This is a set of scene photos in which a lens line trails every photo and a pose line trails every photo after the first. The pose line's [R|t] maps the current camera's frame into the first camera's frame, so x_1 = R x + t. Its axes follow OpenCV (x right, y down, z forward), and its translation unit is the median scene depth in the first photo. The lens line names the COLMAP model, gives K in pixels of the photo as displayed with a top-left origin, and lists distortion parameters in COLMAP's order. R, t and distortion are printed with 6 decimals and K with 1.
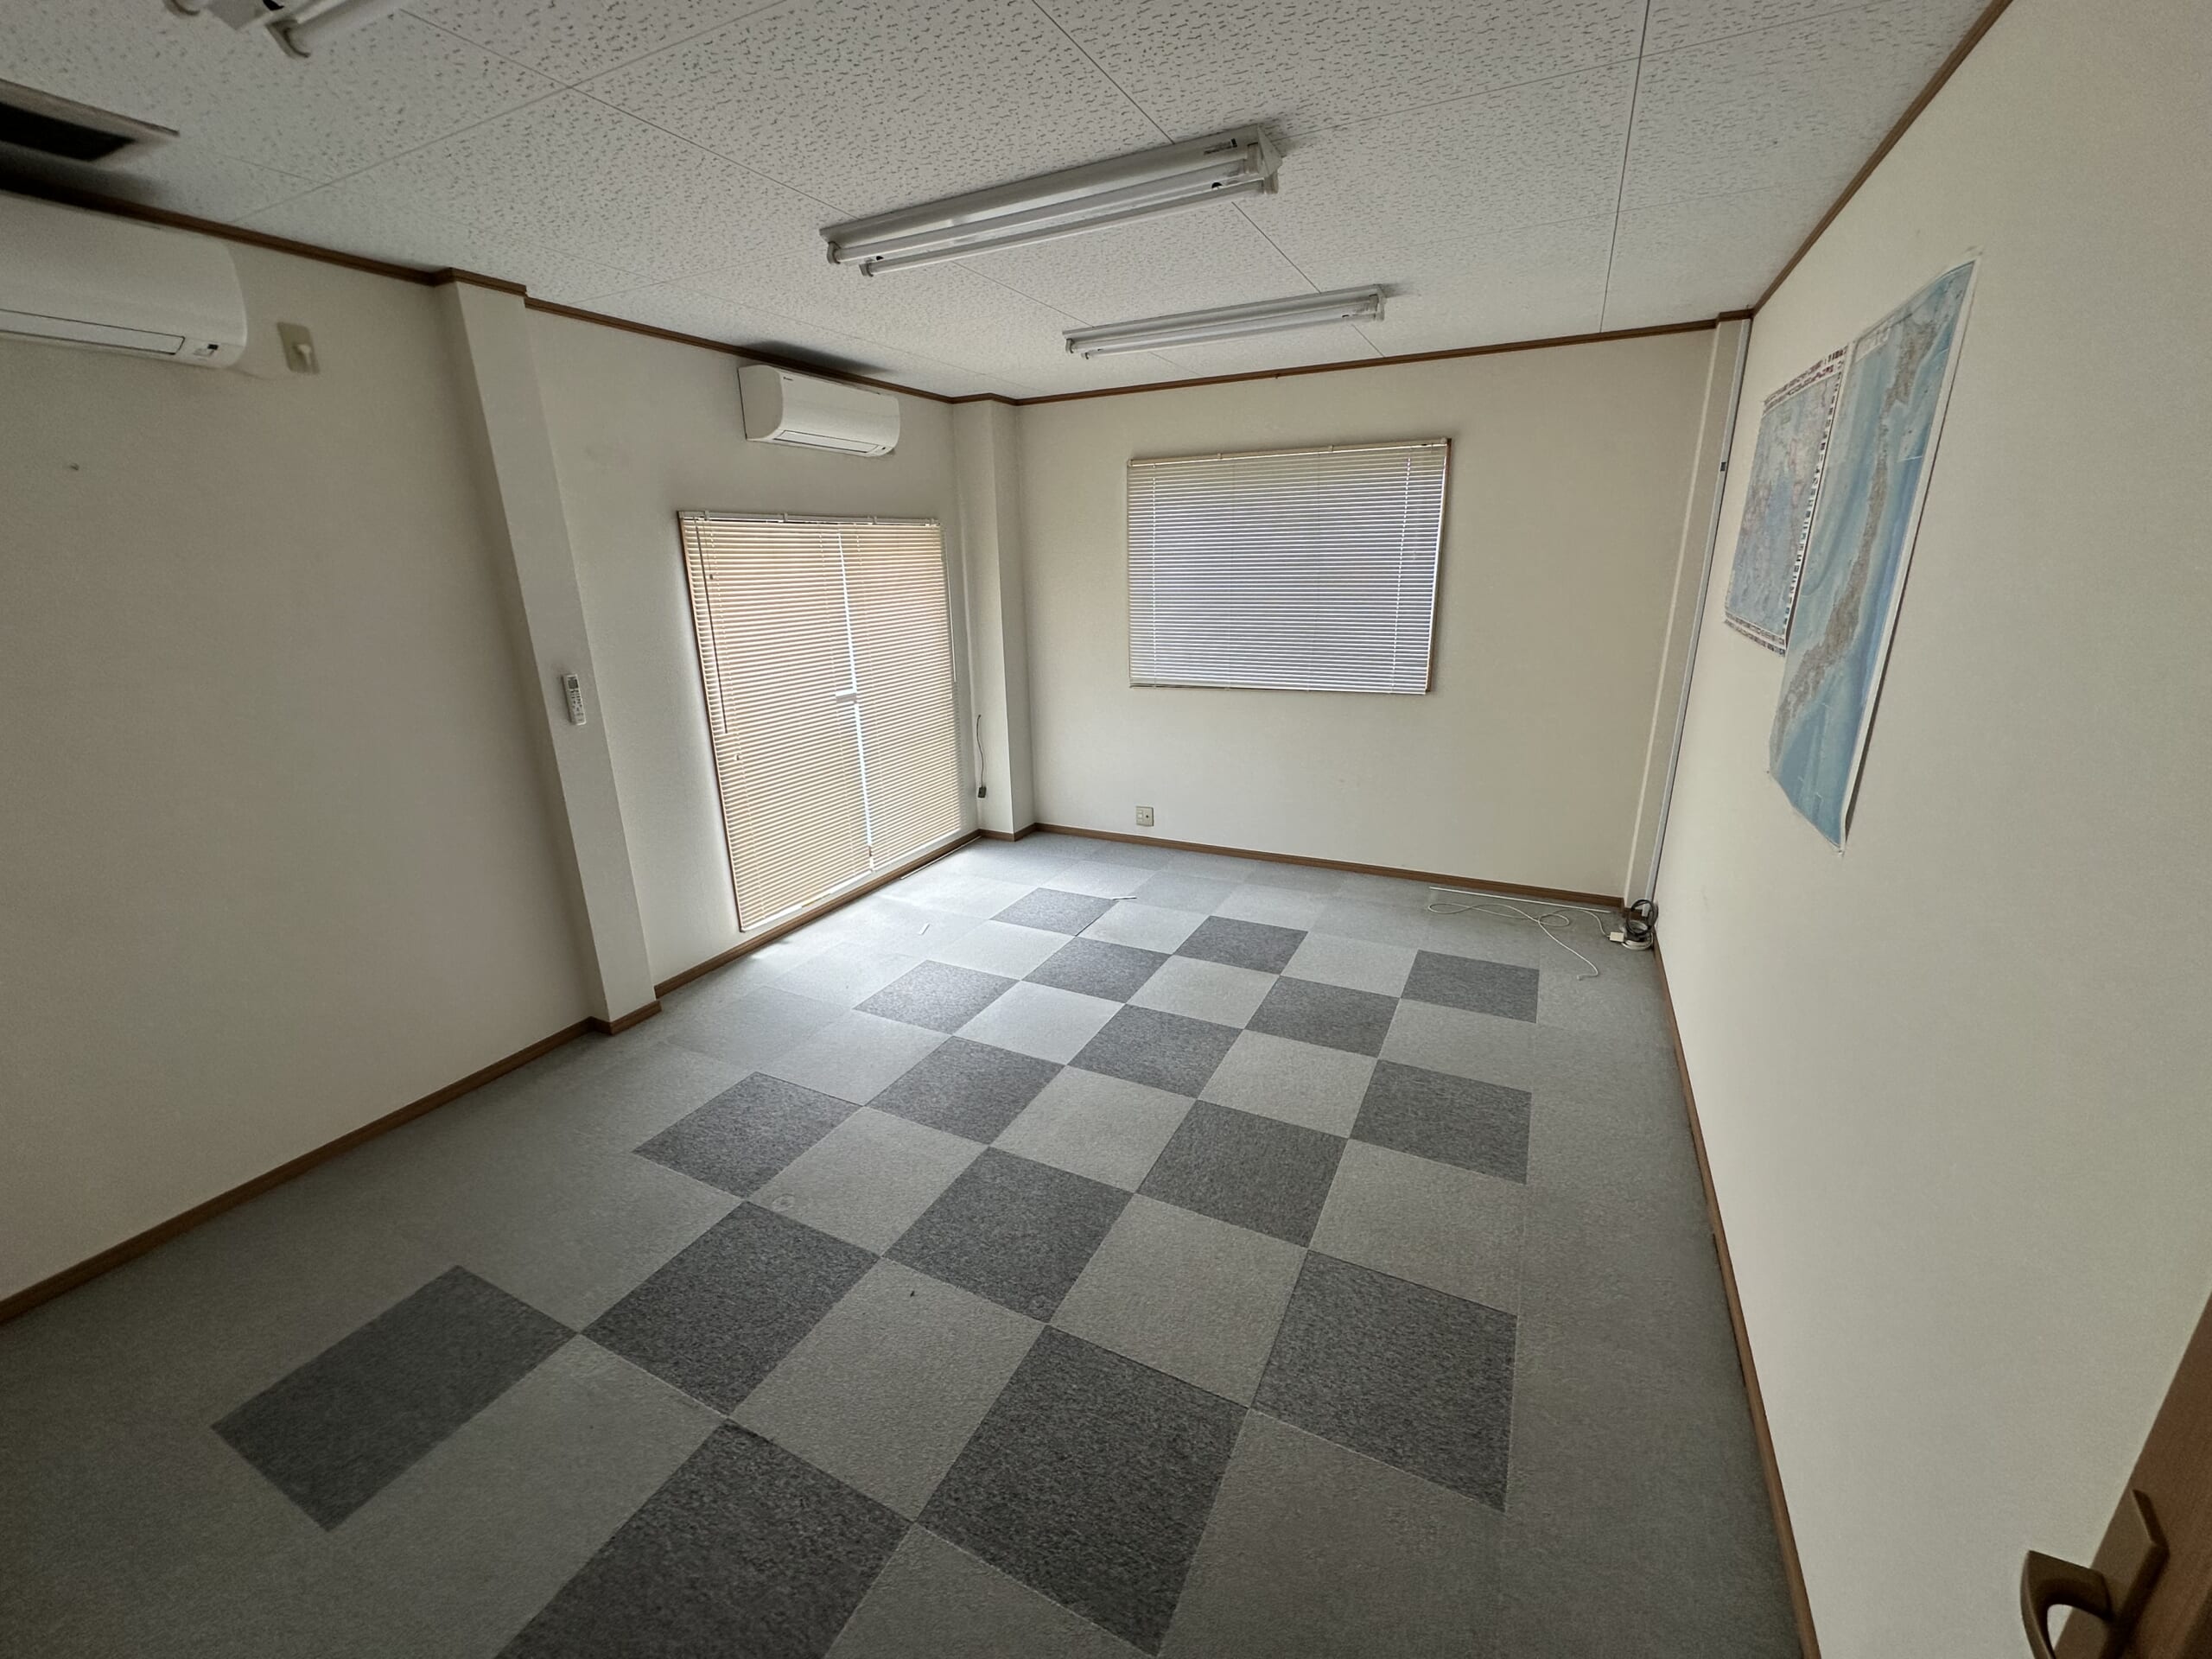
lens RADIAL K [[881.3, 0, 1104.8], [0, 881.3, 820.6], [0, 0, 1]] dist [-0.001192, 0.000760]
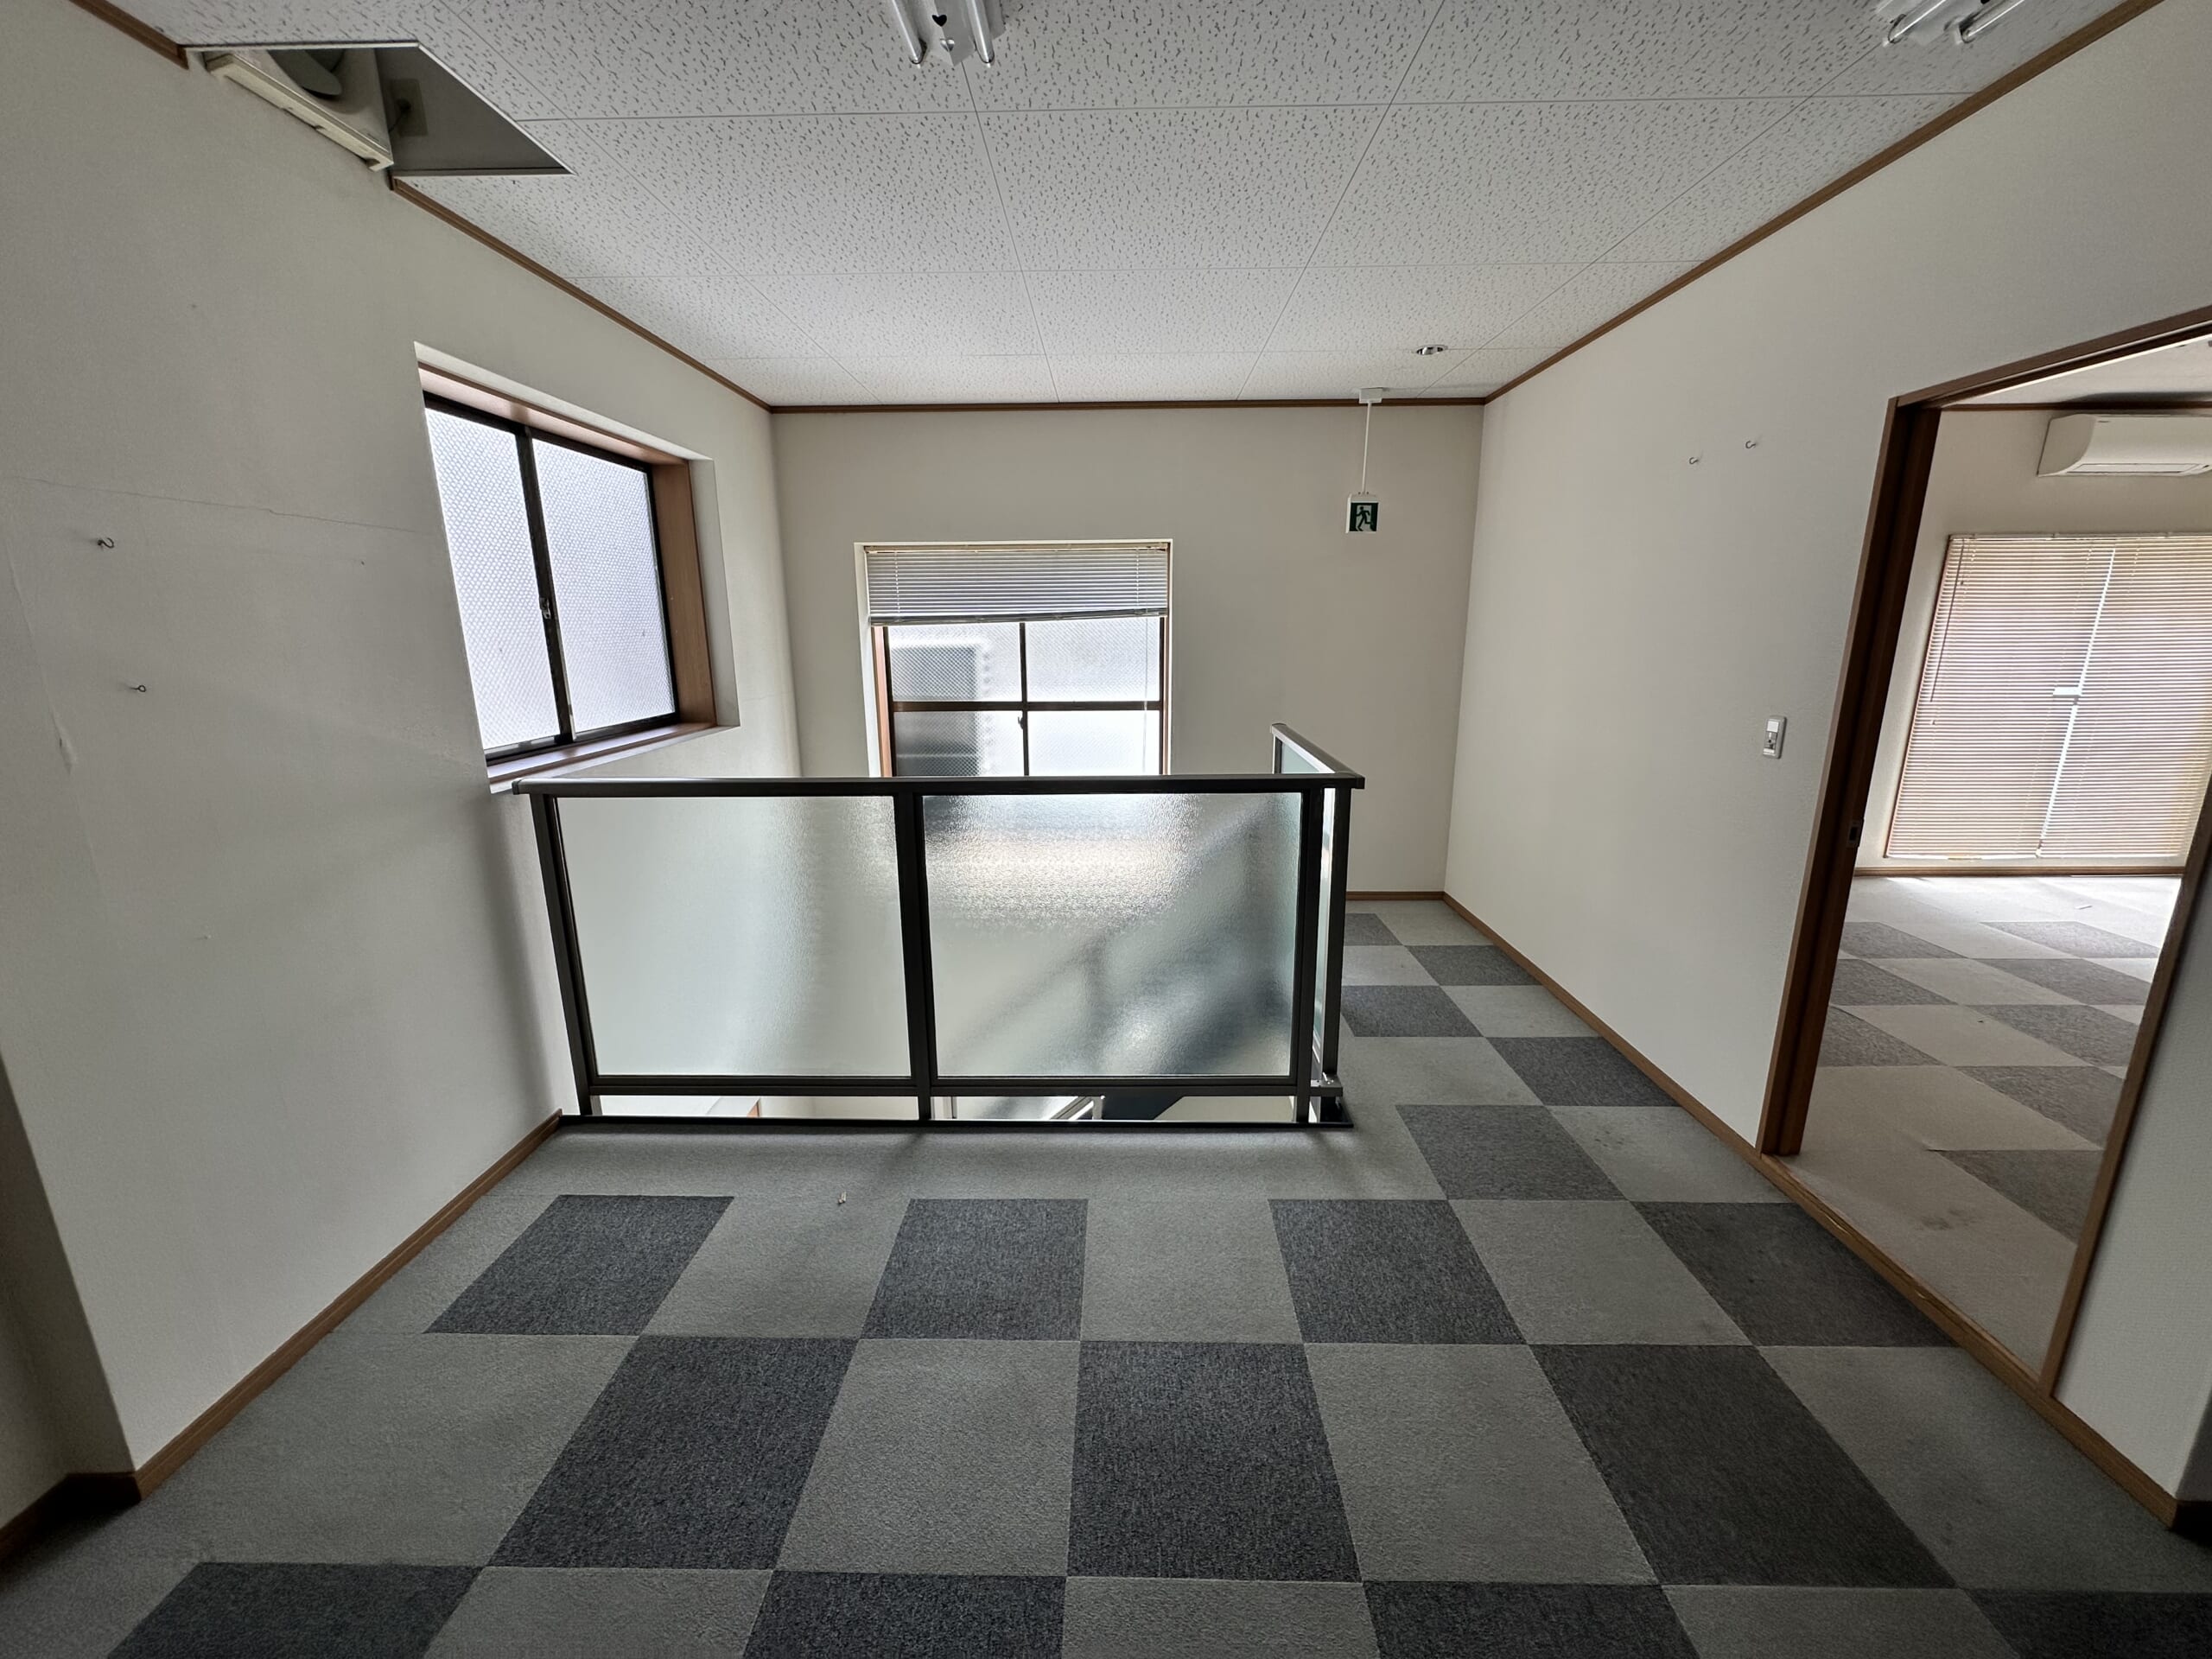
lens RADIAL K [[881.3, 0, 1109.3], [0, 881.3, 828.7], [0, 0, 1]] dist [-0.001192, 0.000760]
pose [[0.431984, 0.218494, -0.875014, 0.232037], [-0.274081, 0.956128, 0.103438, 0.284356], [0.859226, 0.195141, 0.472917, -0.636509]]
